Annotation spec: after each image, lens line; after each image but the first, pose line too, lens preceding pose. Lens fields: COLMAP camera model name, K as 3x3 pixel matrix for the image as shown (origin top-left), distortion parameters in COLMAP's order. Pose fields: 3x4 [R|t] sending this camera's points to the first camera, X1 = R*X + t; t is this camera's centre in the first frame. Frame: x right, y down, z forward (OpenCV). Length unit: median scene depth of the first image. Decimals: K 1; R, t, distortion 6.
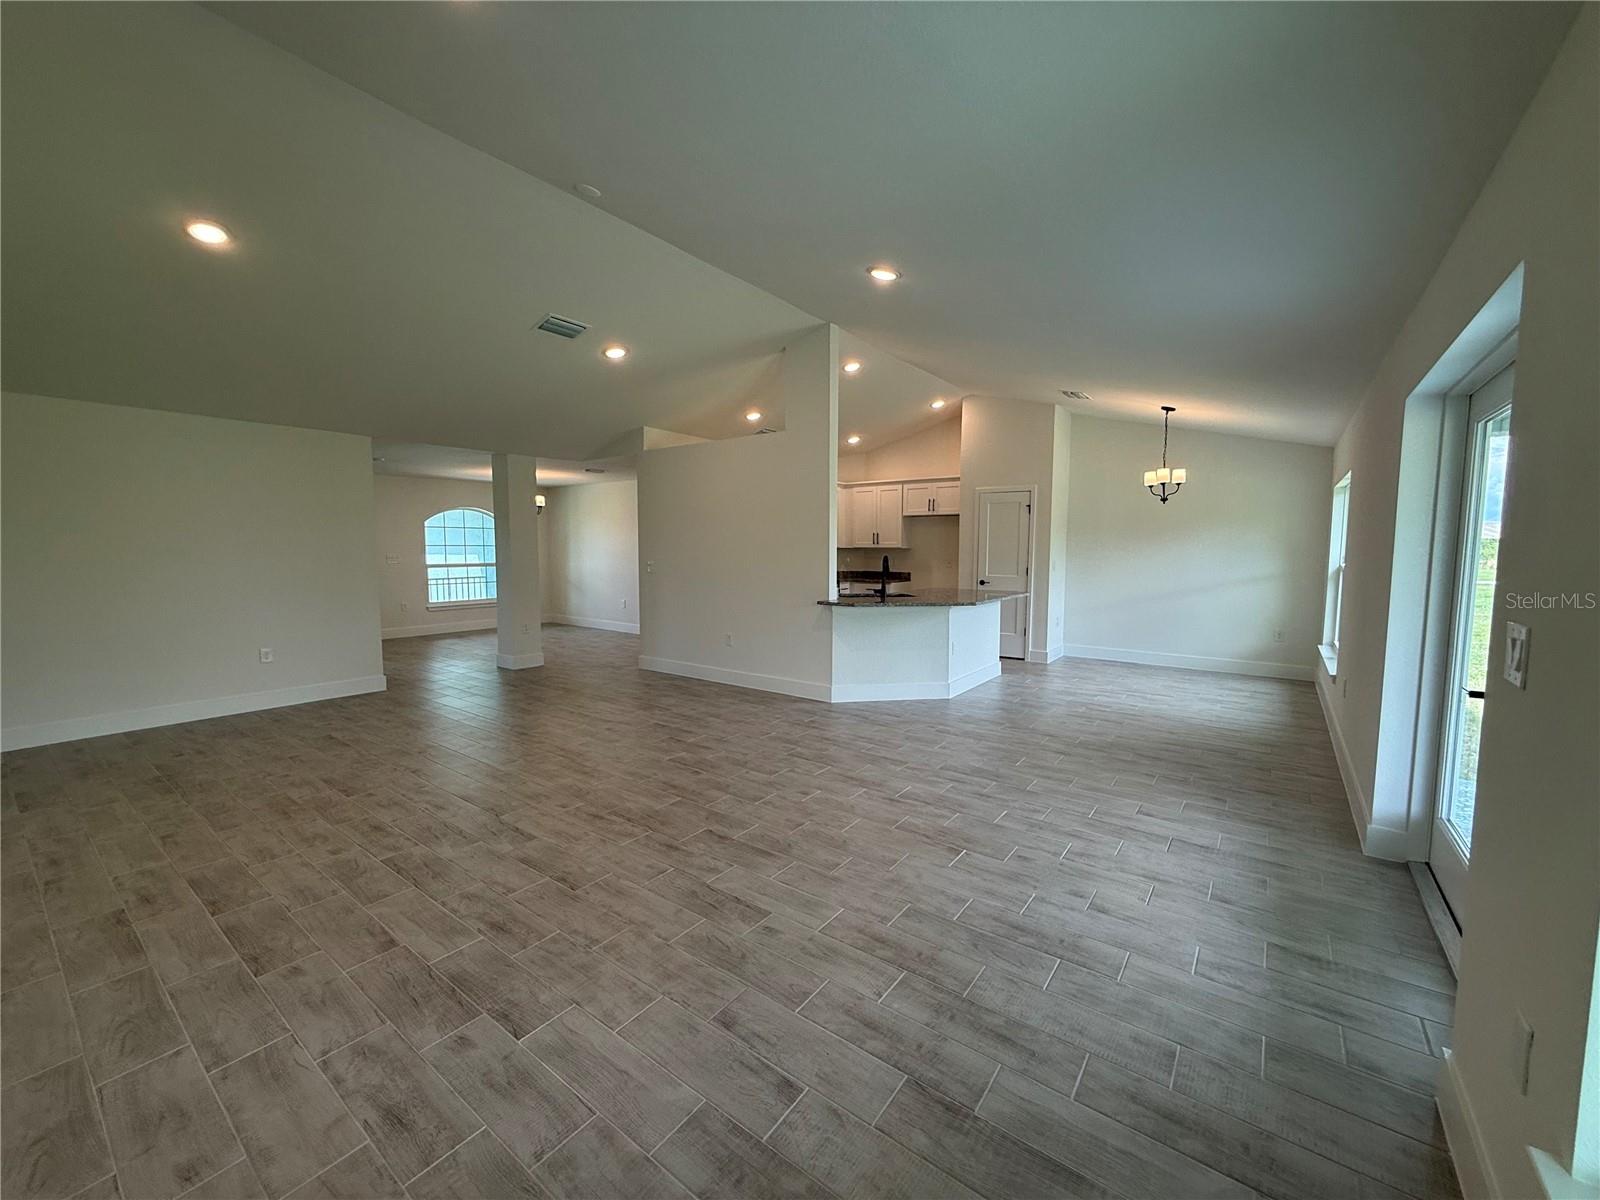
lens RADIAL K [[639.5, 0, 798.0], [0, 639.5, 594.4], [0, 0, 1]] dist [-0.001390, 0.000459]
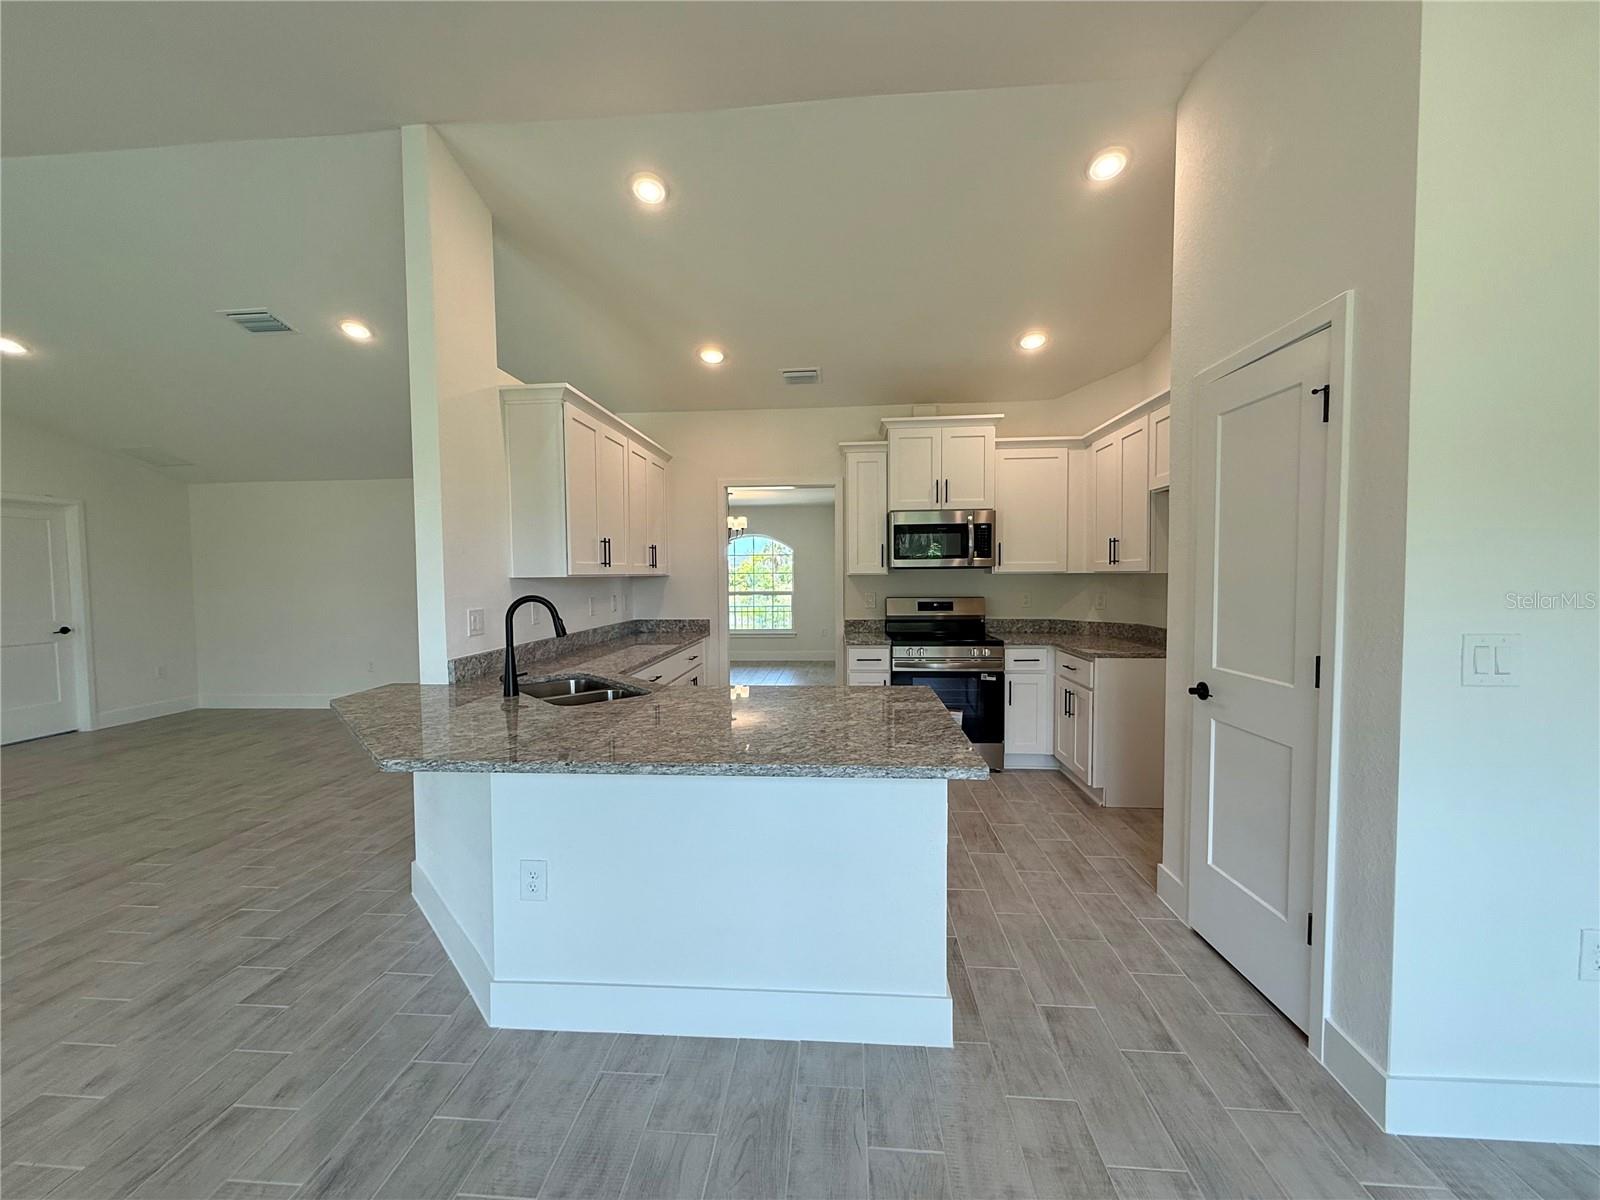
lens RADIAL K [[639.5, 0, 796.2], [0, 639.5, 598.0], [0, 0, 1]] dist [-0.001390, 0.000459]
pose [[0.533704, 0.025203, -0.845296, 0.780229], [-0.052728, 0.998603, -0.003518, -0.089859], [0.844026, 0.046449, 0.534287, 1.229108]]
